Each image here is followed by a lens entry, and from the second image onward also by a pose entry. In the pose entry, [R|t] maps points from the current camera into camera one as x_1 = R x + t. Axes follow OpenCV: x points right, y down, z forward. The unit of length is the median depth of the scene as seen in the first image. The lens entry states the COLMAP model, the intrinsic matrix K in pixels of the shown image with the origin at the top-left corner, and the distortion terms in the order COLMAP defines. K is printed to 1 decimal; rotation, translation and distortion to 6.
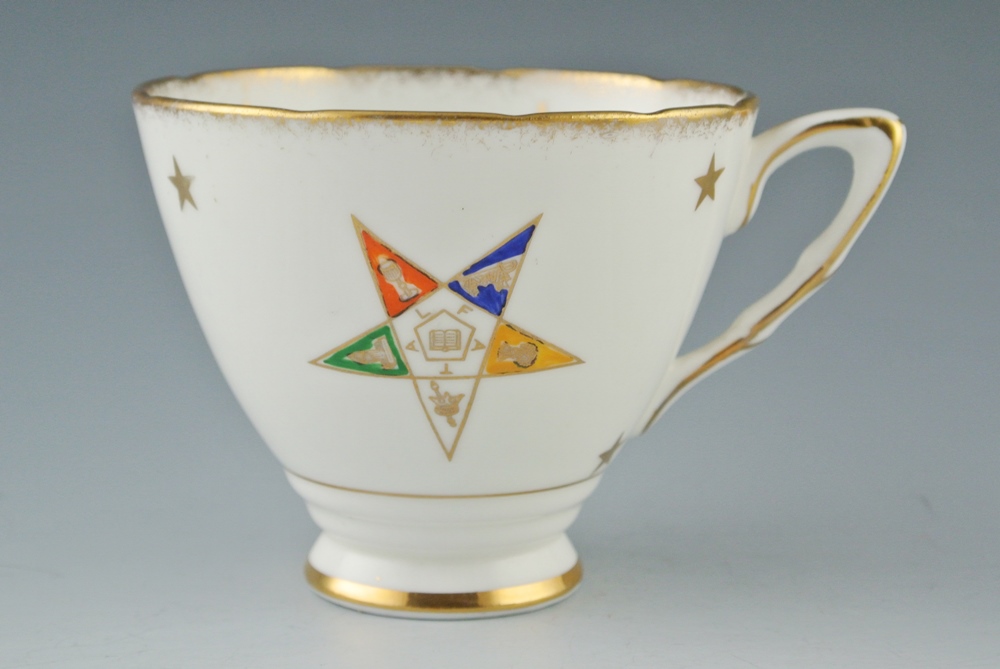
lens RADIAL K [[2320.0, 0, 501.1], [0, 2320.0, 336.7], [0, 0, 1]] dist [0.088725, 0.000000]
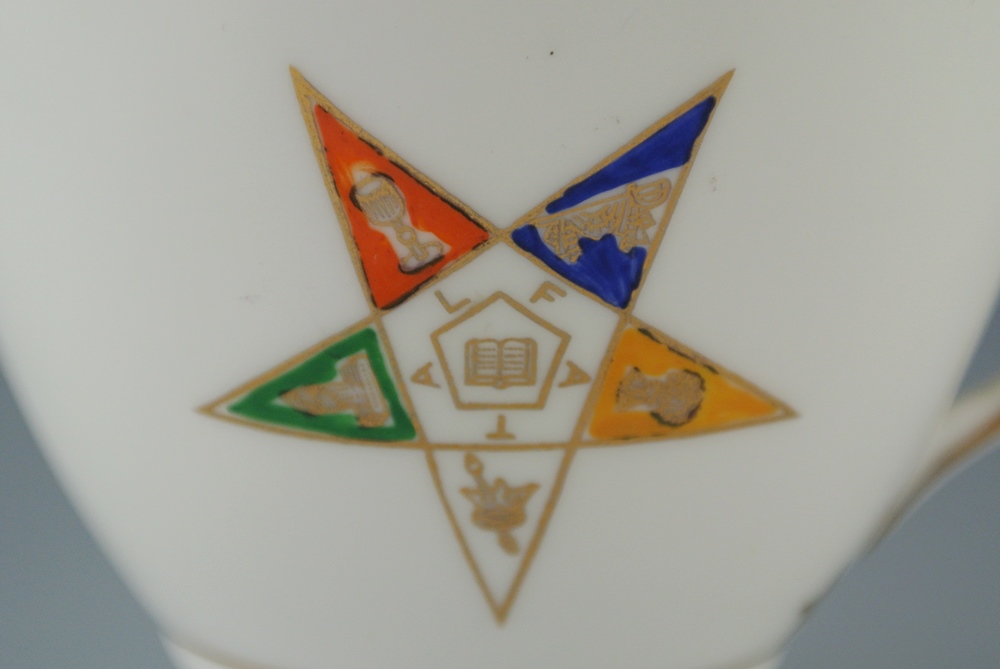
lens RADIAL K [[2320.0, 0, 499.5], [0, 2320.0, 331.6], [0, 0, 1]] dist [0.088725, 0.000000]
pose [[0.999884, 0.009977, 0.011501, -0.029583], [-0.009684, 0.999635, -0.025212, 0.006805], [-0.011748, 0.025098, 0.999616, 0.557471]]
